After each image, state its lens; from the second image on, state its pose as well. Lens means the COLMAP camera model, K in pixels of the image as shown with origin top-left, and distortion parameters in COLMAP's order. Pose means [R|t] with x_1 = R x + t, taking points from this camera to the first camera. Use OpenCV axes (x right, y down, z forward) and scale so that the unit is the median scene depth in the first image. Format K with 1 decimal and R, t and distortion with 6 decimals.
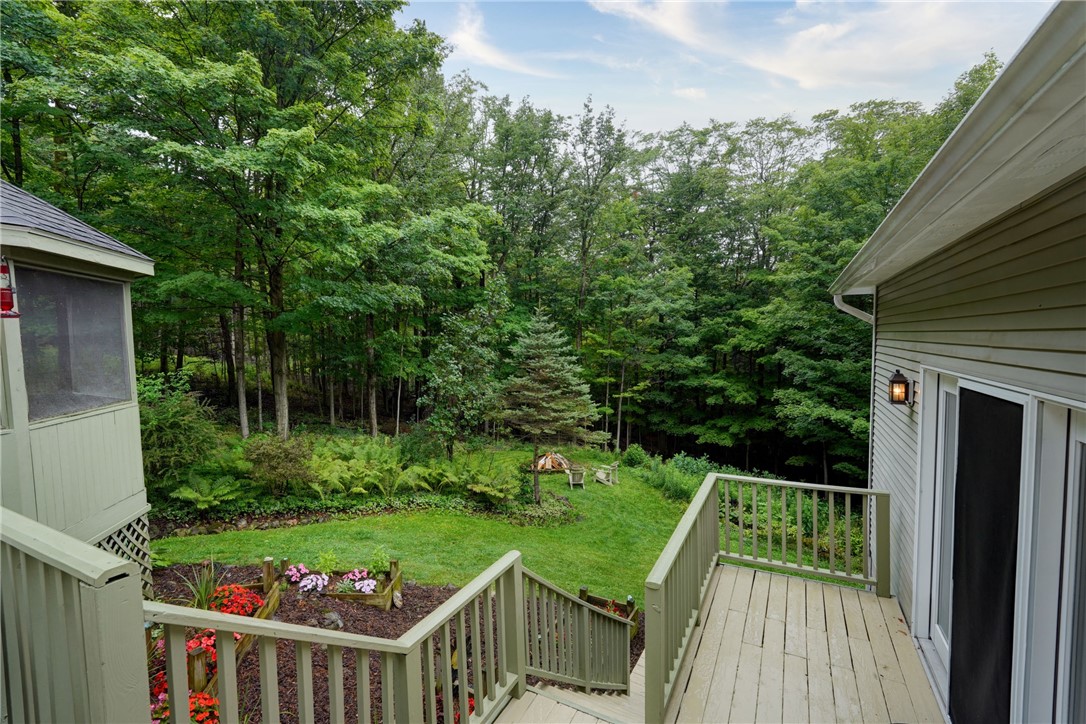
lens RADIAL K [[481.0, 0, 546.4], [0, 481.0, 363.2], [0, 0, 1]] dist [-0.013693, 0.006718]
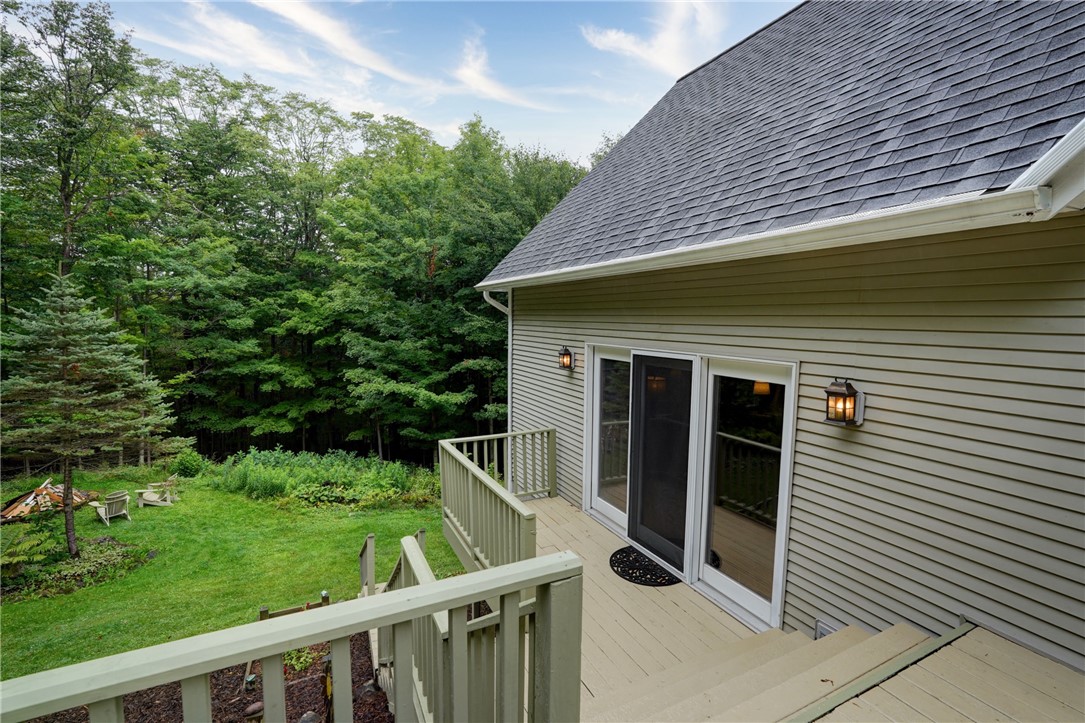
lens RADIAL K [[480.6, 0, 545.9], [0, 480.6, 362.7], [0, 0, 1]] dist [-0.013693, 0.006718]
pose [[0.588367, -0.060530, 0.806325, -0.085255], [0.030521, 0.998146, 0.052659, -0.002630], [-0.808018, -0.006372, 0.589124, 0.021708]]
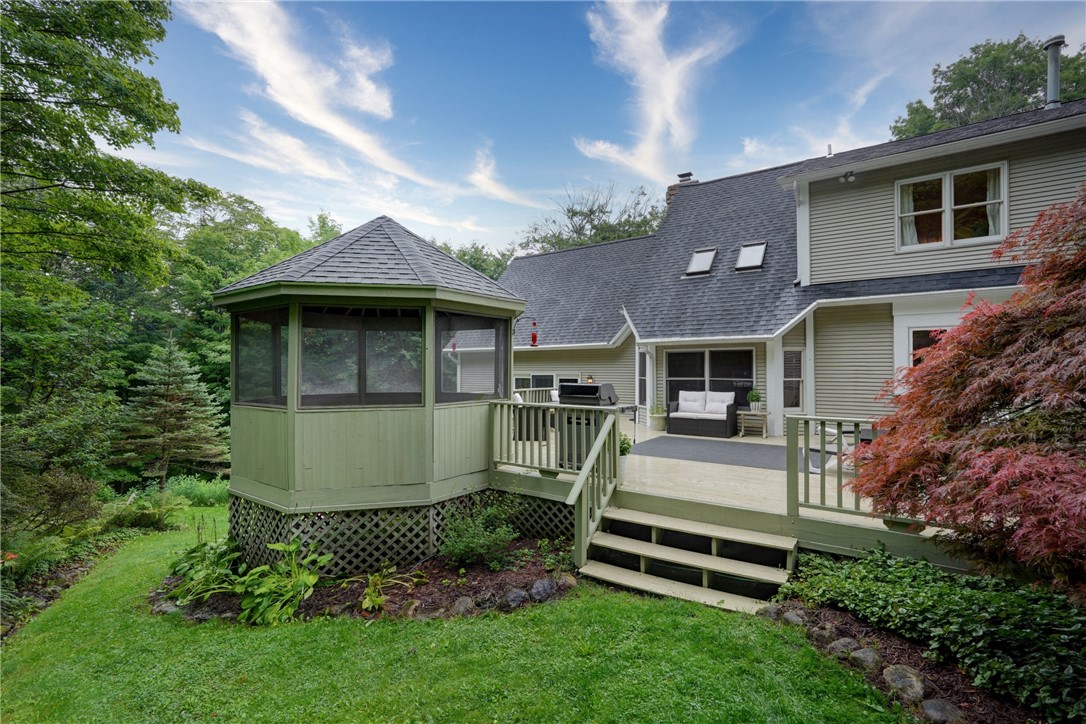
lens RADIAL K [[481.0, 0, 546.4], [0, 481.0, 363.2], [0, 0, 1]] dist [-0.013693, 0.006718]
pose [[0.133534, 0.026546, 0.990689, -0.518536], [0.054613, 0.997925, -0.034101, 0.012093], [-0.989538, 0.058659, 0.131808, 0.006761]]
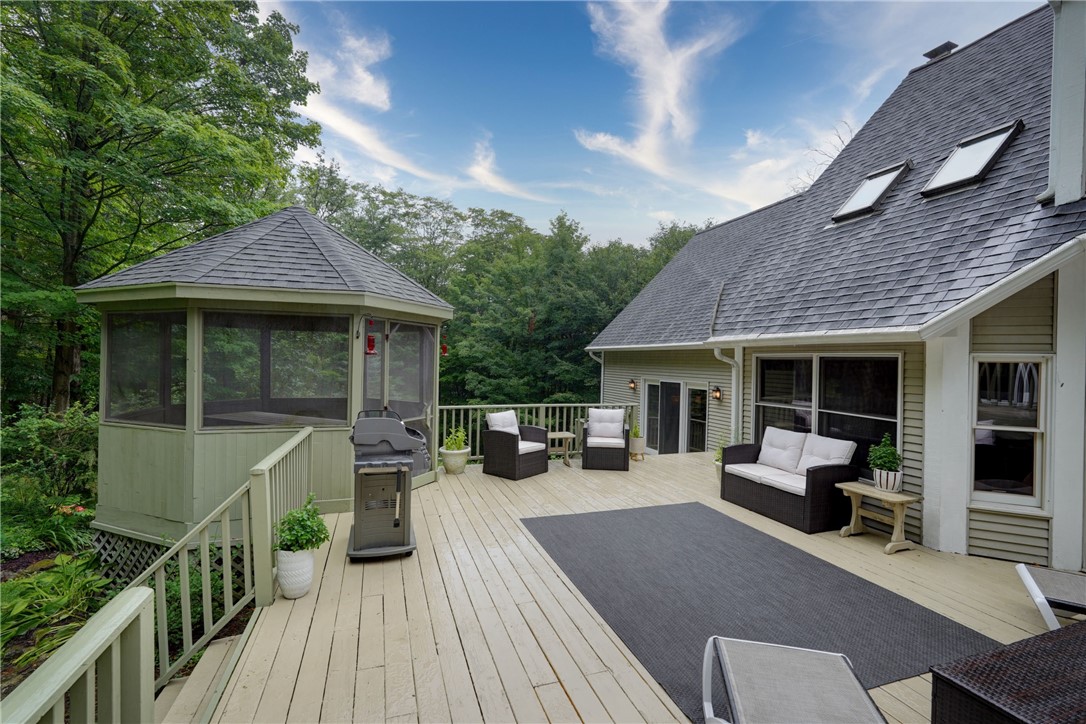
lens RADIAL K [[481.0, 0, 546.4], [0, 481.0, 363.2], [0, 0, 1]] dist [-0.013693, 0.006718]
pose [[0.683191, 0.022354, 0.729898, -0.335167], [0.010077, 0.999148, -0.040031, 0.005039], [-0.730170, 0.034704, 0.682383, -0.136679]]
